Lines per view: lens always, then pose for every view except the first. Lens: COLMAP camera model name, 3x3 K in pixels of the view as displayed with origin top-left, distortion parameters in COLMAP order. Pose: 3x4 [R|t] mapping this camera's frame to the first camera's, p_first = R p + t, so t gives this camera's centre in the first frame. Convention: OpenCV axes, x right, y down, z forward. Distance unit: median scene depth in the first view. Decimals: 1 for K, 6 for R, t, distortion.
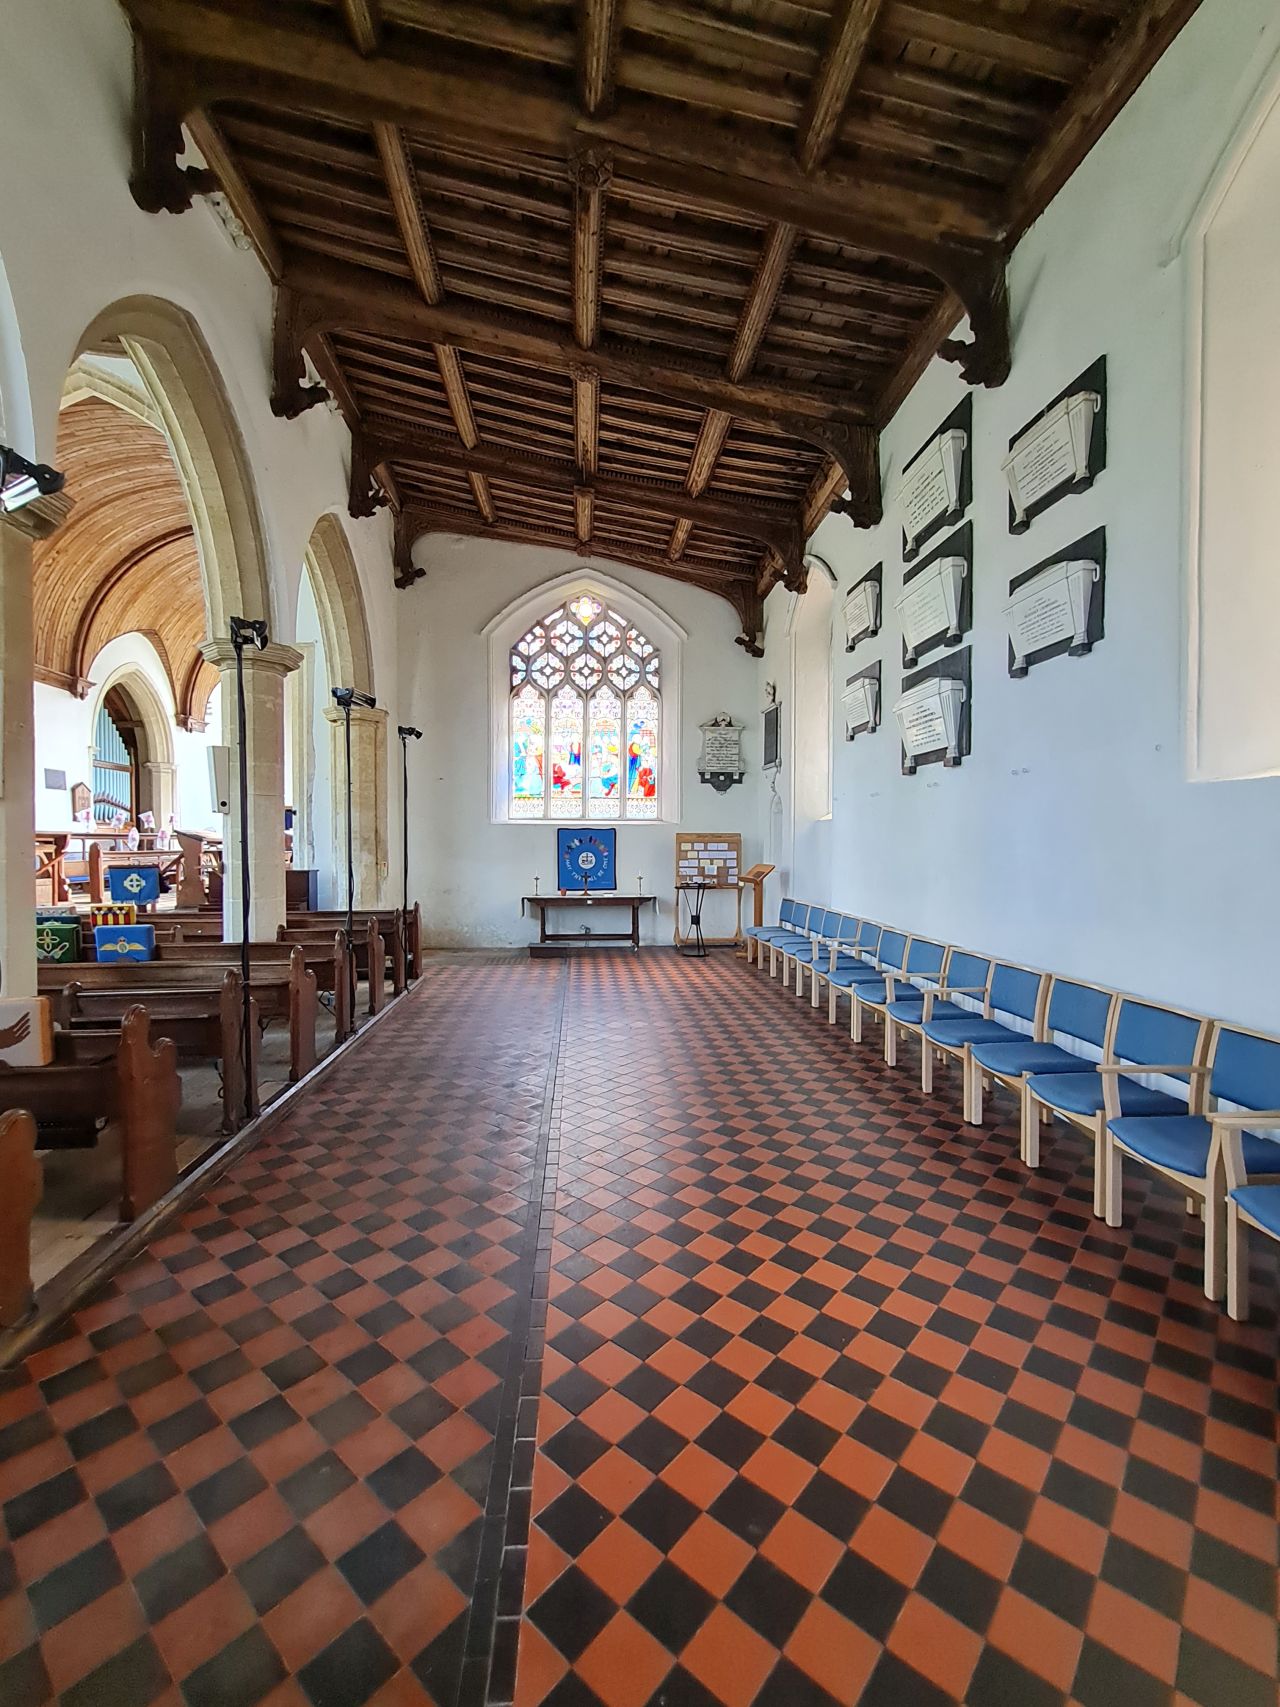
lens RADIAL K [[736.4, 0, 640.0], [0, 736.4, 853.5], [0, 0, 1]] dist [0.001385, 0.000590]
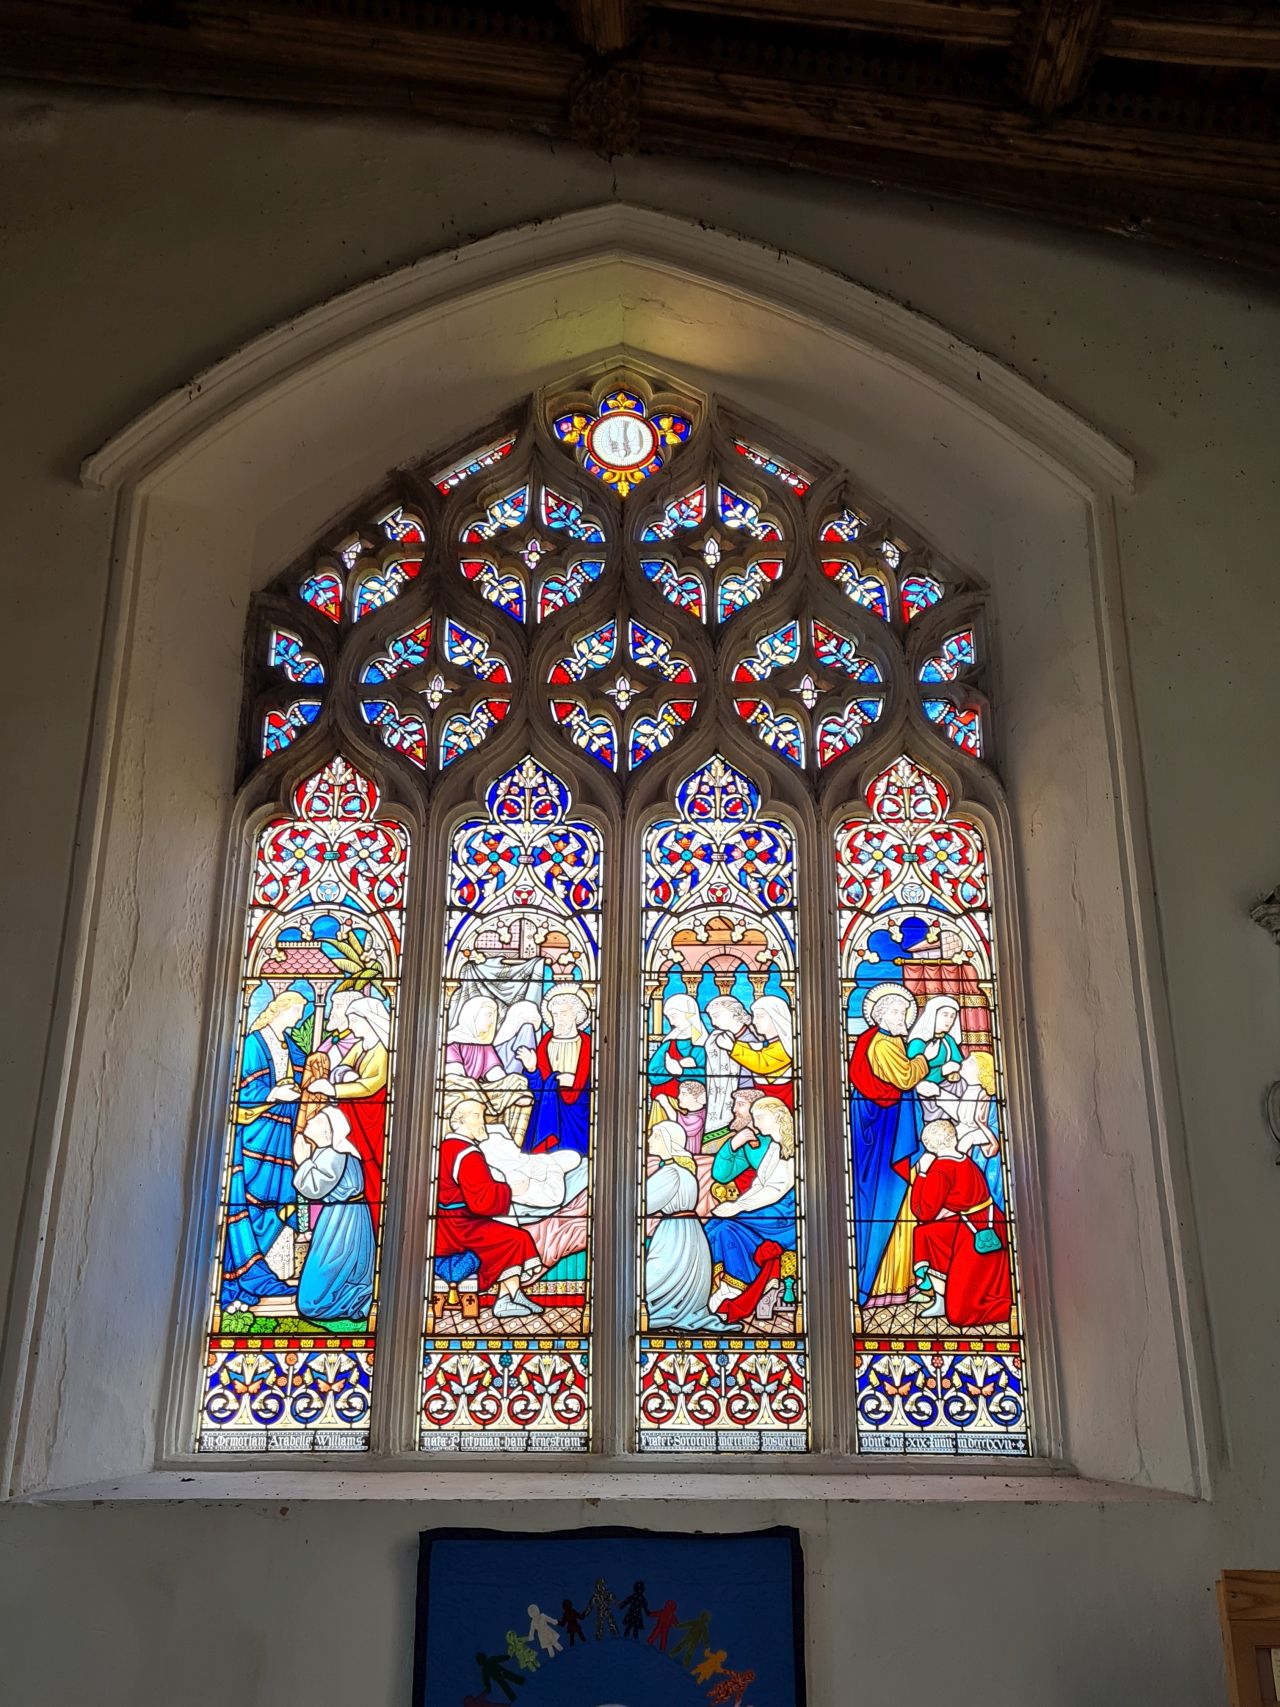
lens RADIAL K [[1688.9, 0, 640.0], [0, 1688.9, 853.5], [0, 0, 1]] dist [-0.001251, 0.005439]
pose [[0.995960, -0.030829, -0.084336, -0.030409], [-0.002819, 0.928015, -0.372532, -0.032220], [0.089750, 0.371265, 0.924179, 0.587394]]
